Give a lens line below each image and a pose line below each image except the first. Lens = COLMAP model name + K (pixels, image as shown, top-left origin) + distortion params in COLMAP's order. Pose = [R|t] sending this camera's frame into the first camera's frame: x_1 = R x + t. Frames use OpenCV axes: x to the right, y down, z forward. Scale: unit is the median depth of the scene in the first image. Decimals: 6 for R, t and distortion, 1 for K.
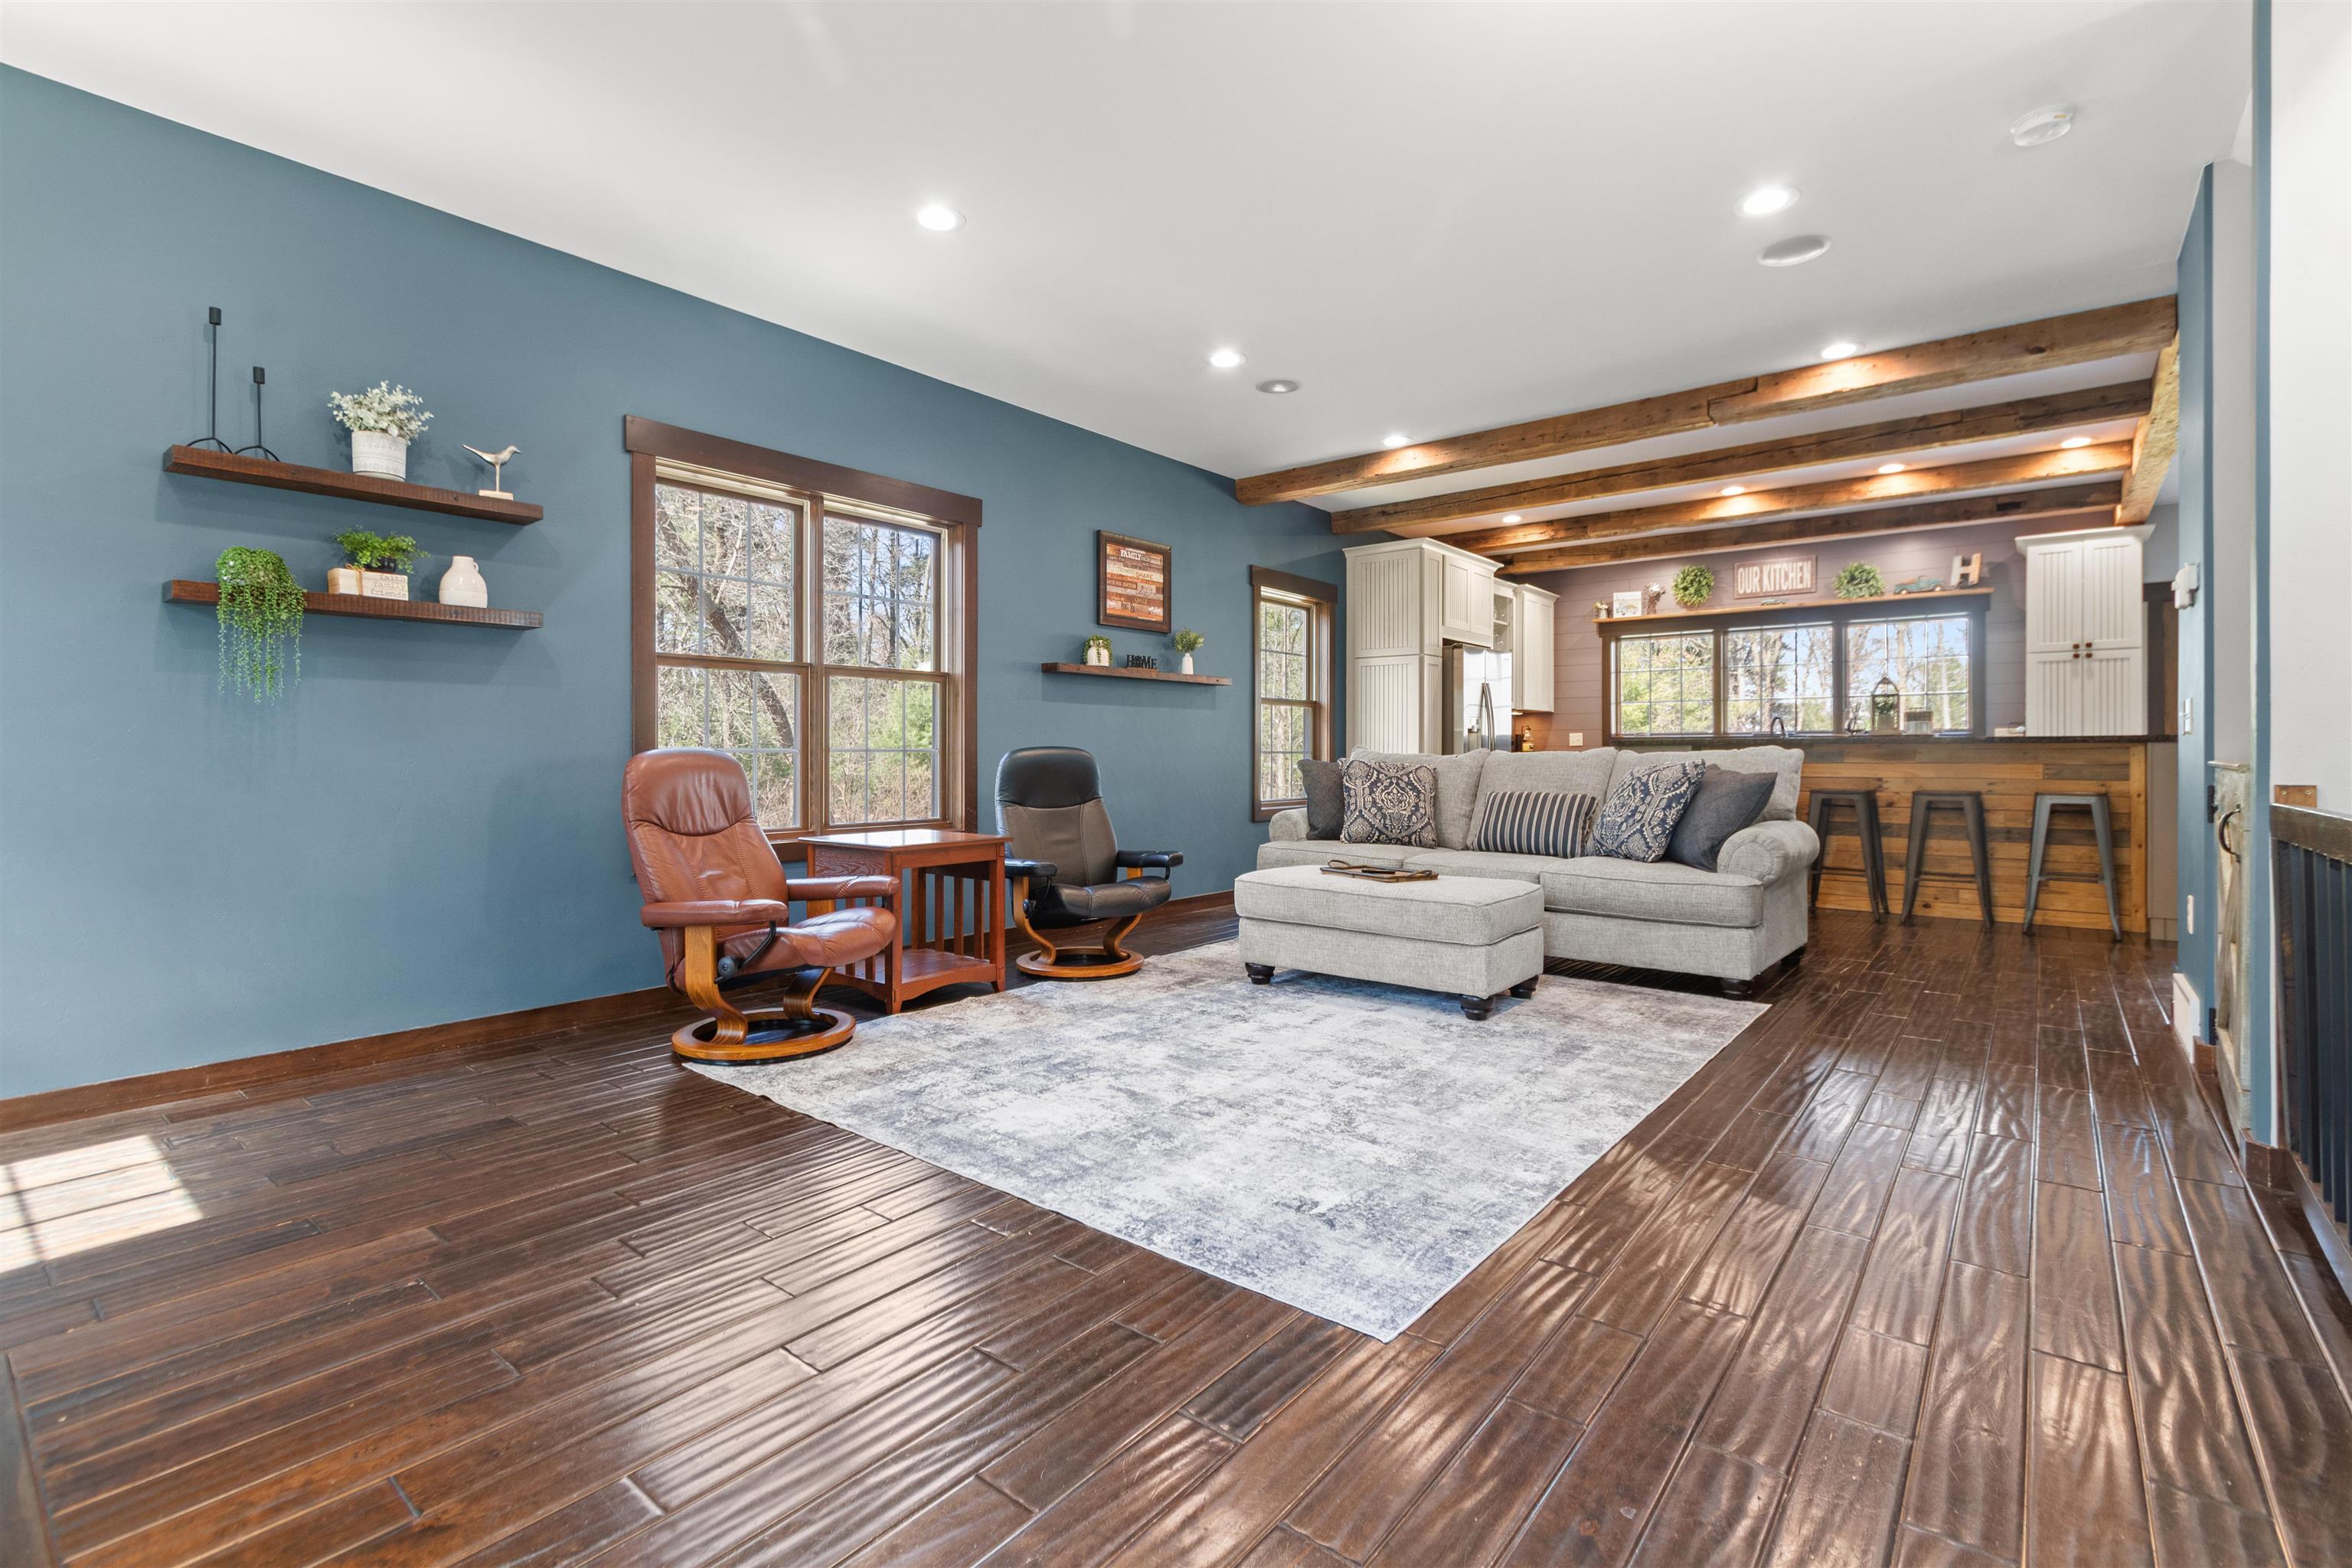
lens RADIAL K [[1066.0, 0, 1168.7], [0, 1066.0, 759.9], [0, 0, 1]] dist [0.001620, -0.000176]
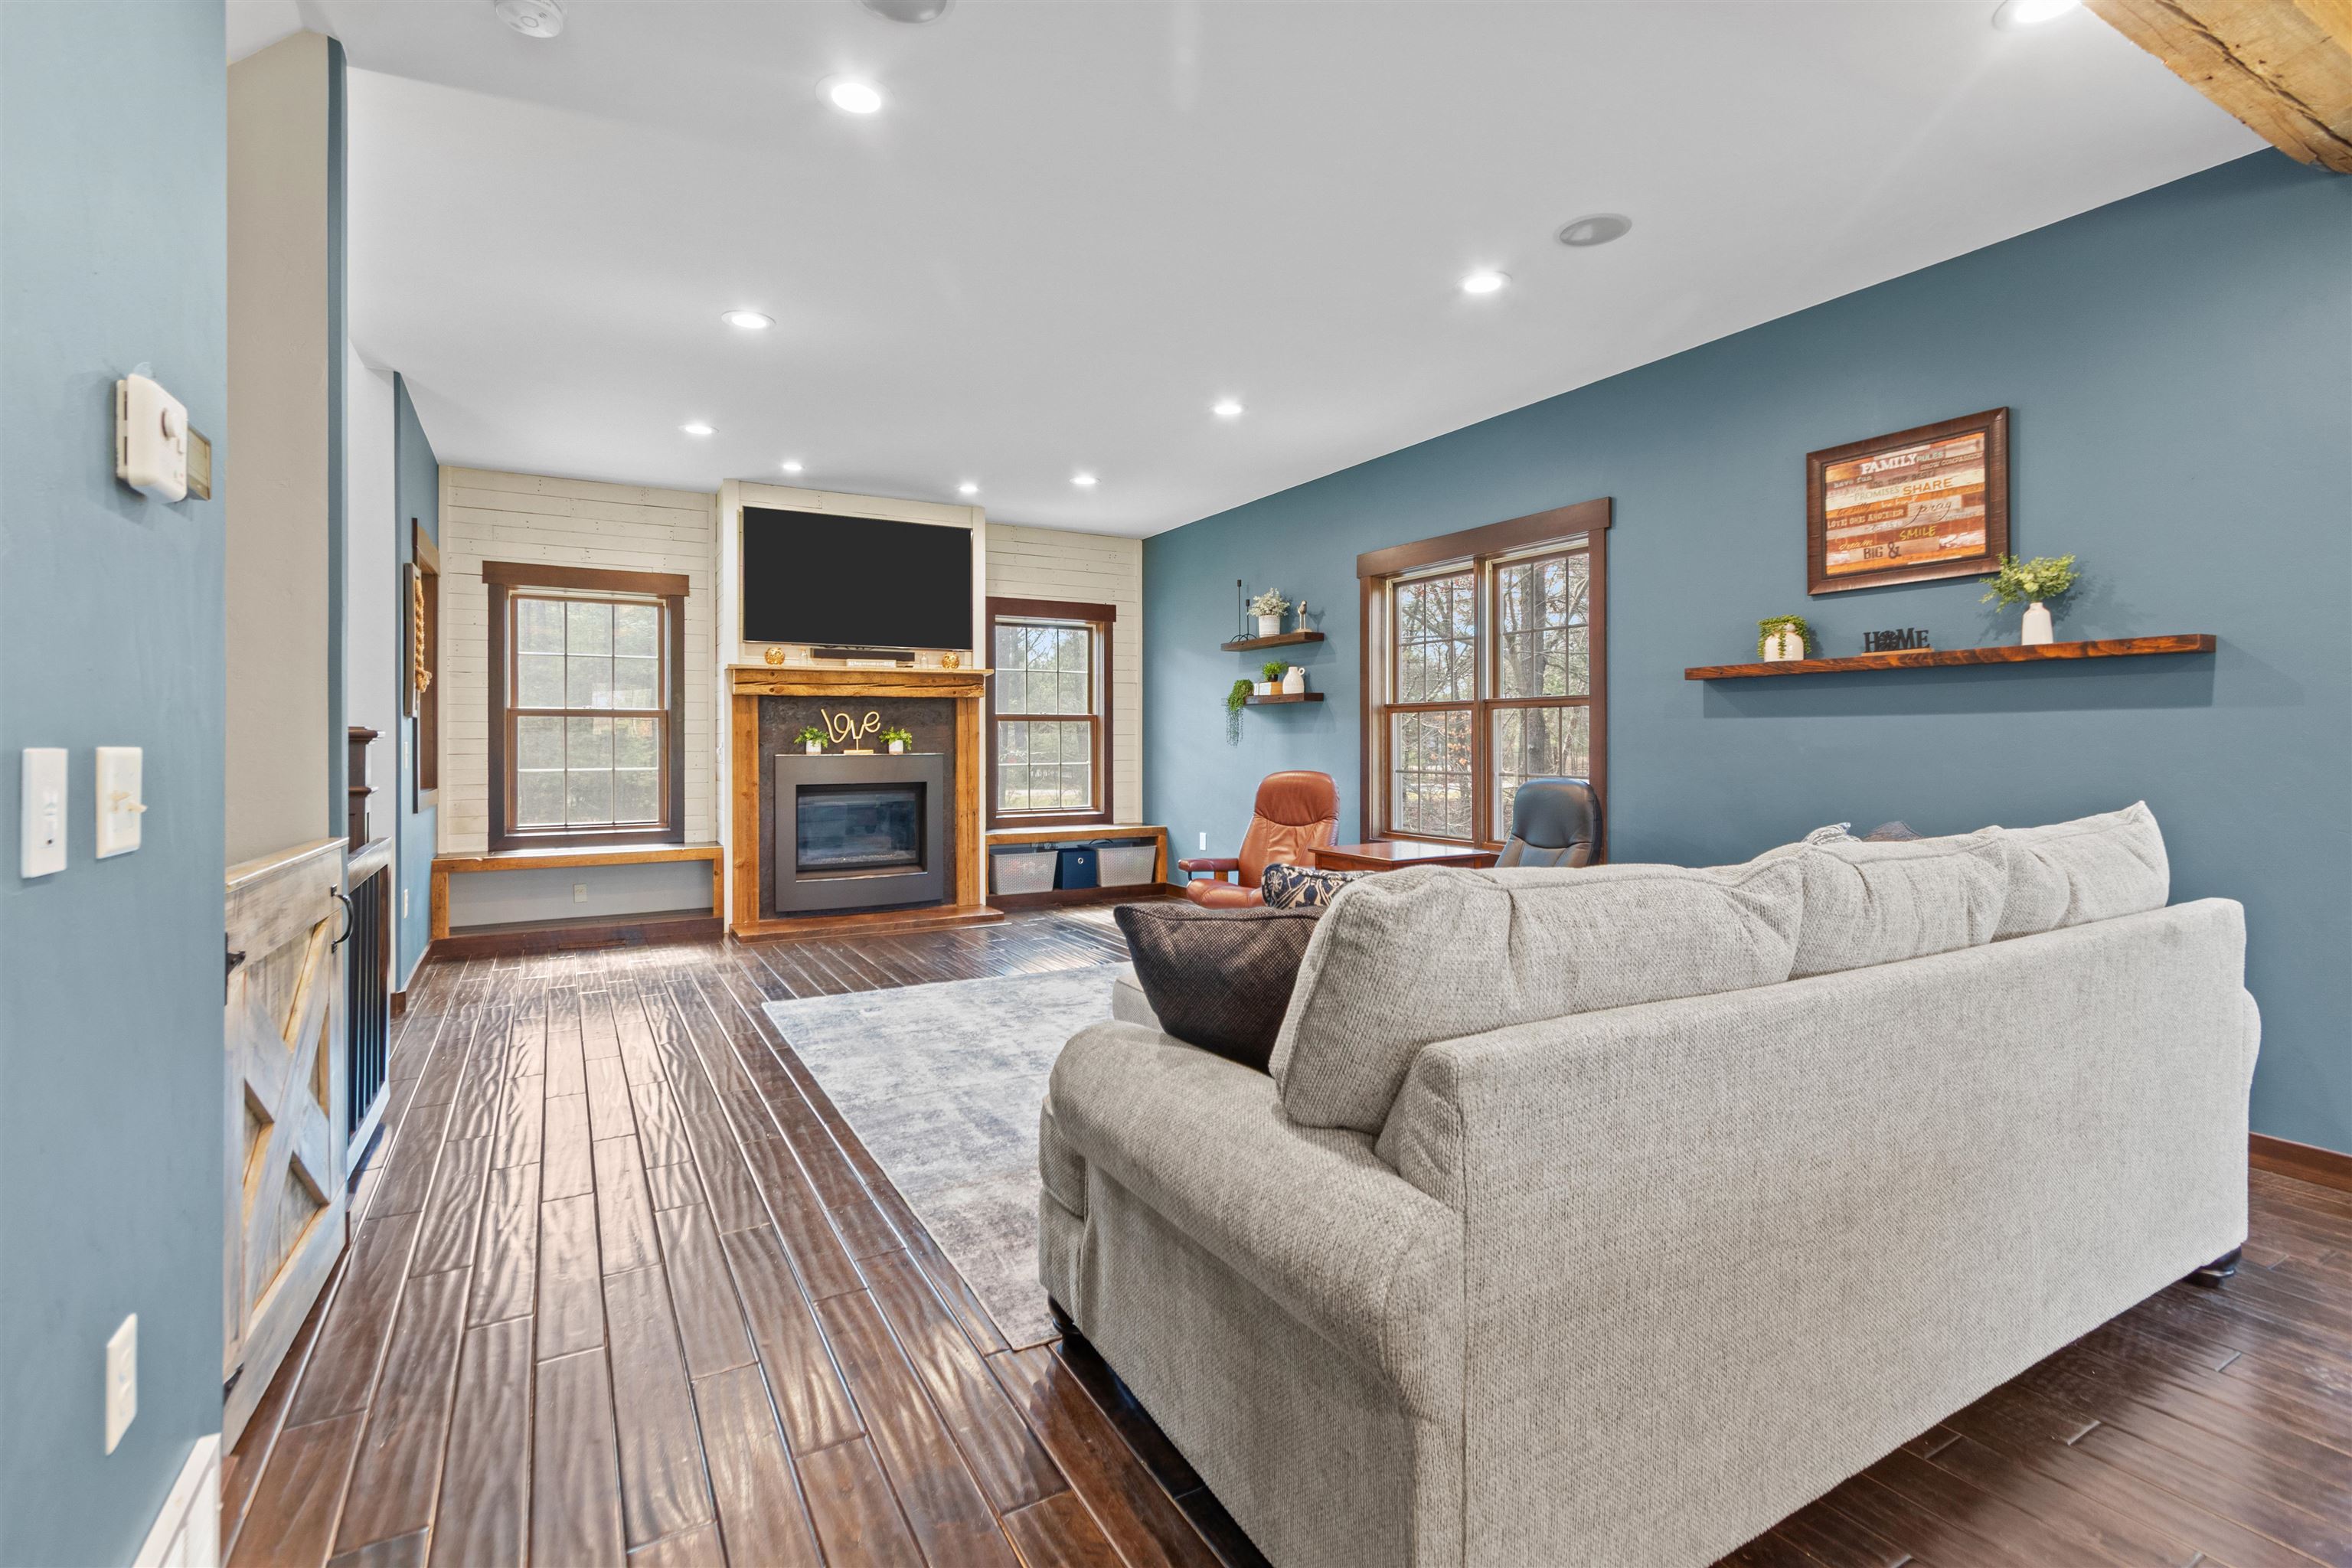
lens RADIAL K [[1067.9, 0, 1166.9], [0, 1067.9, 743.9], [0, 0, 1]] dist [0.001314, -0.000184]
pose [[-0.360331, 0.002015, -0.932823, 1.068167], [-0.005228, 0.999978, 0.004180, -0.055123], [0.932810, 0.006382, -0.360312, 1.330569]]
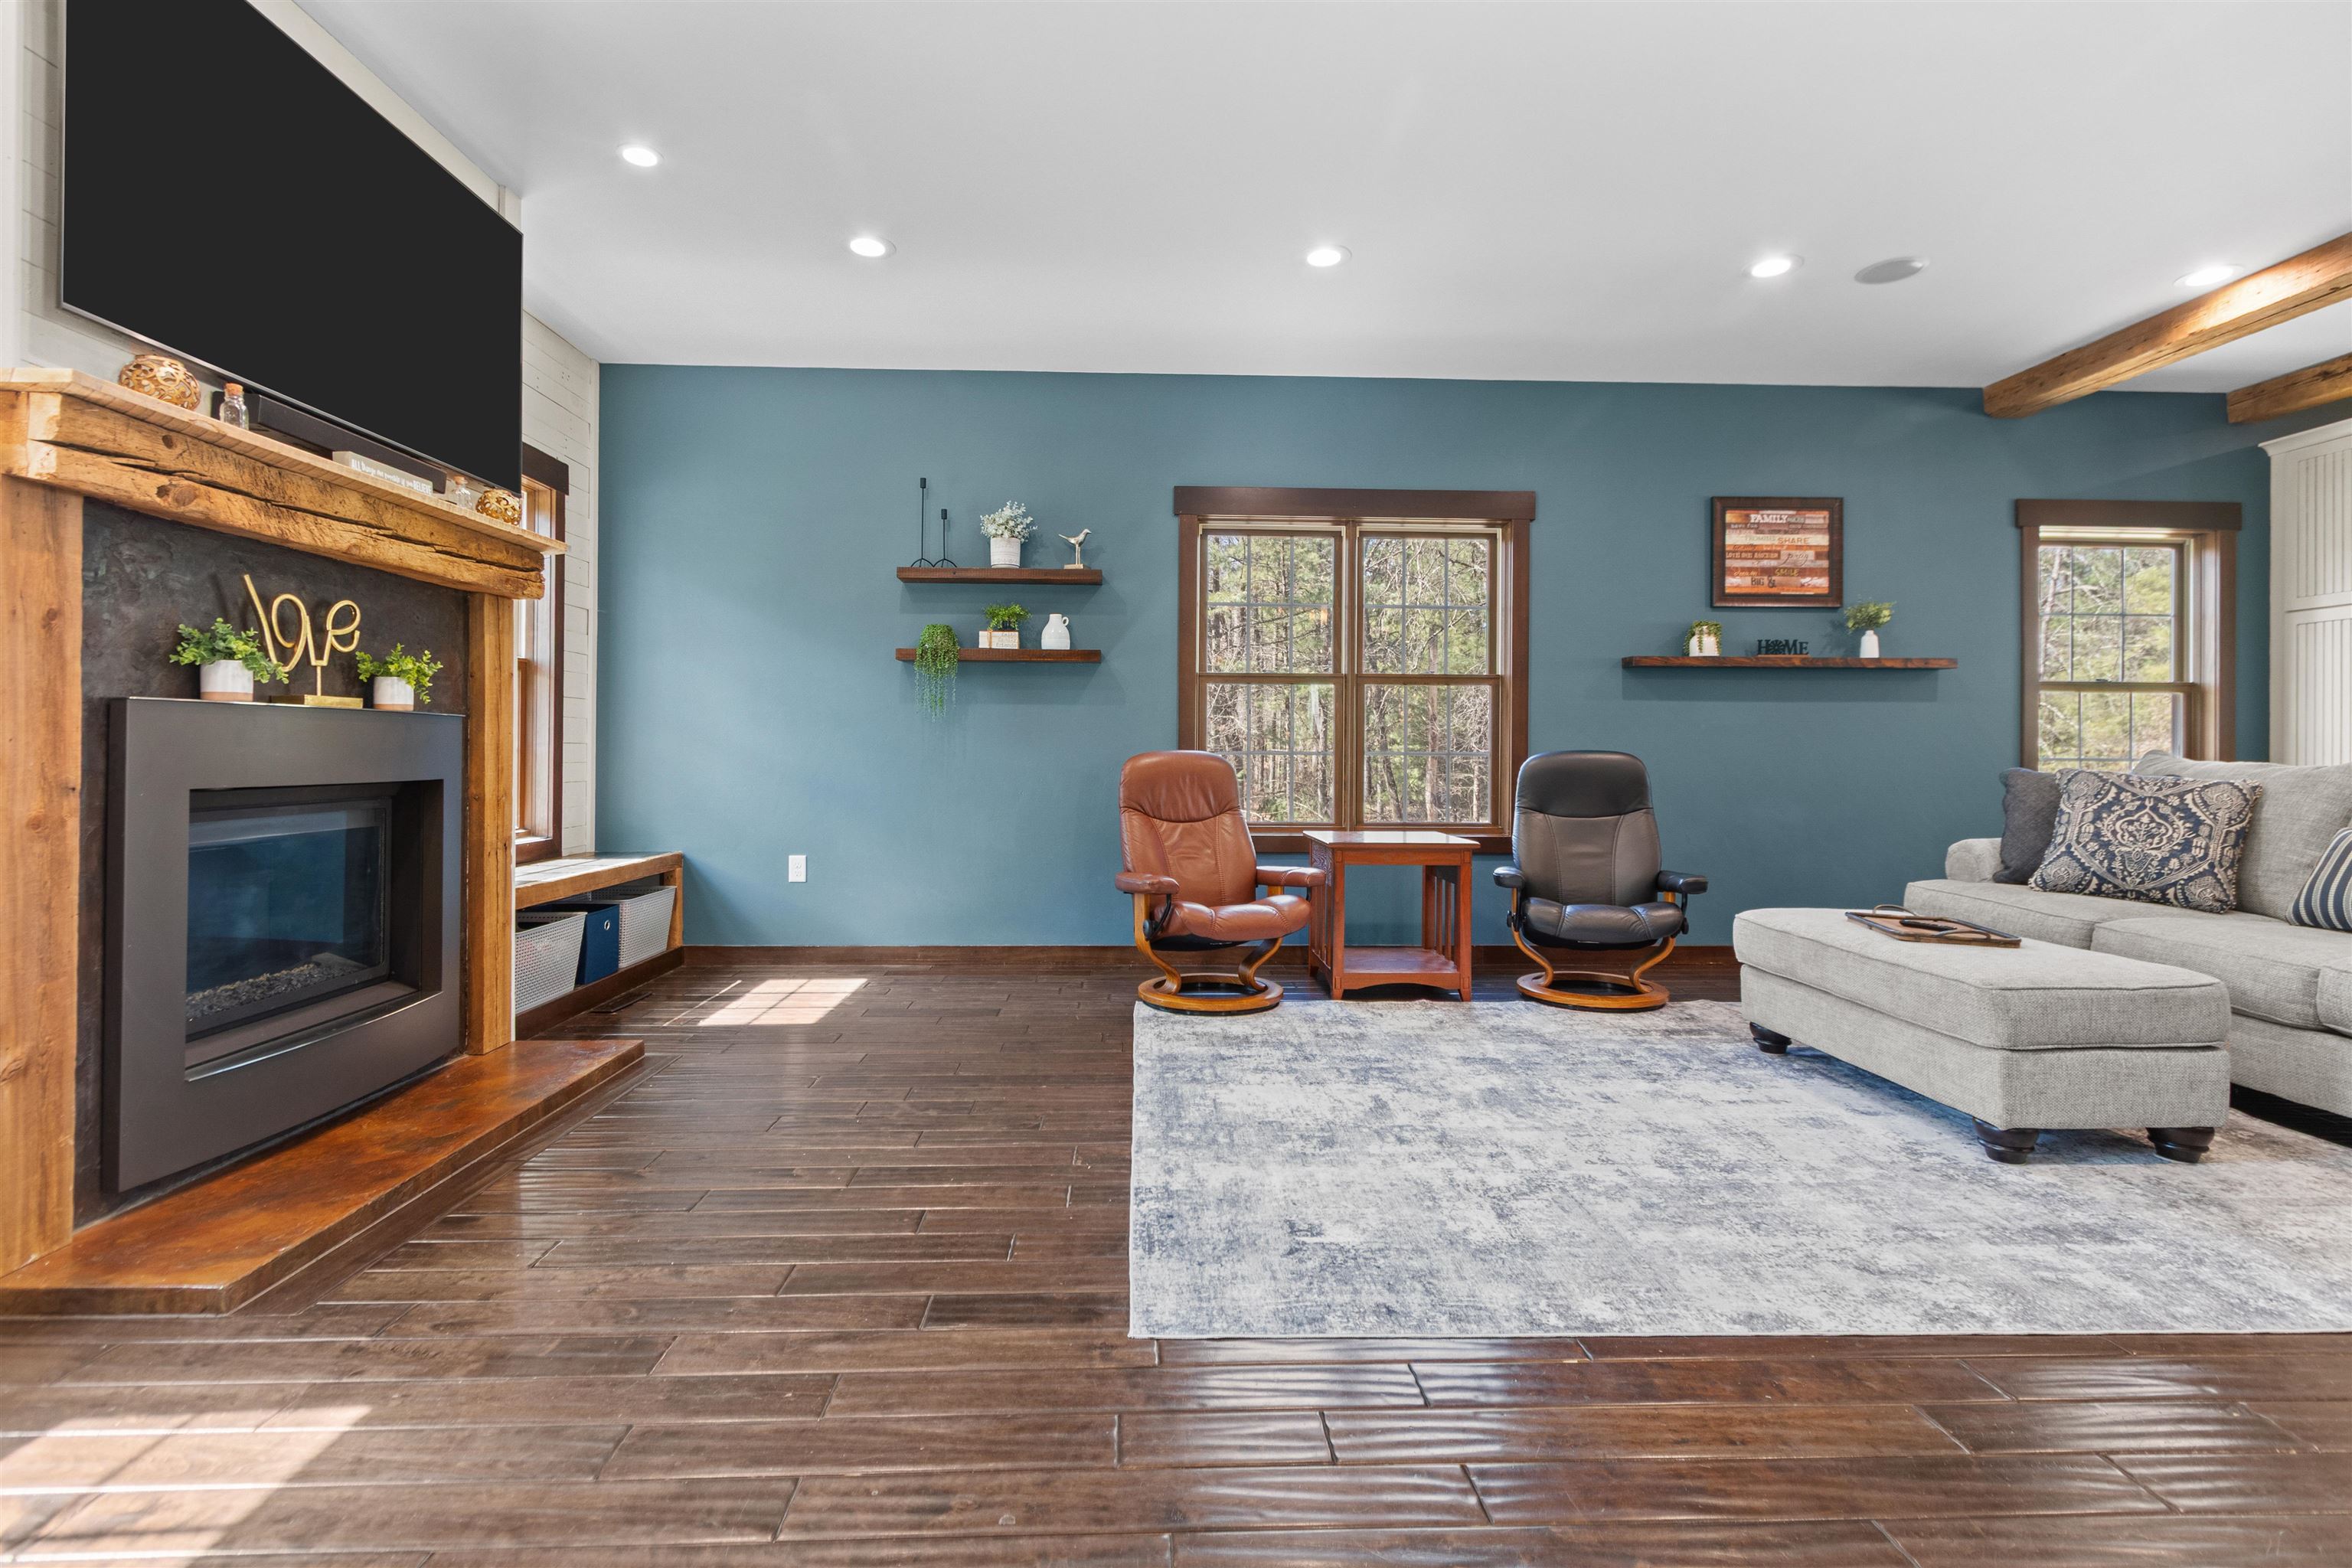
lens RADIAL K [[1083.5, 0, 1168.2], [0, 1083.5, 749.1], [0, 0, 1]] dist [0.006264, -0.000390]
pose [[0.659635, 0.000500, -0.751586, 0.459797], [-0.011353, 0.999892, -0.009299, -0.001050], [0.751501, 0.014667, 0.659569, 0.156729]]
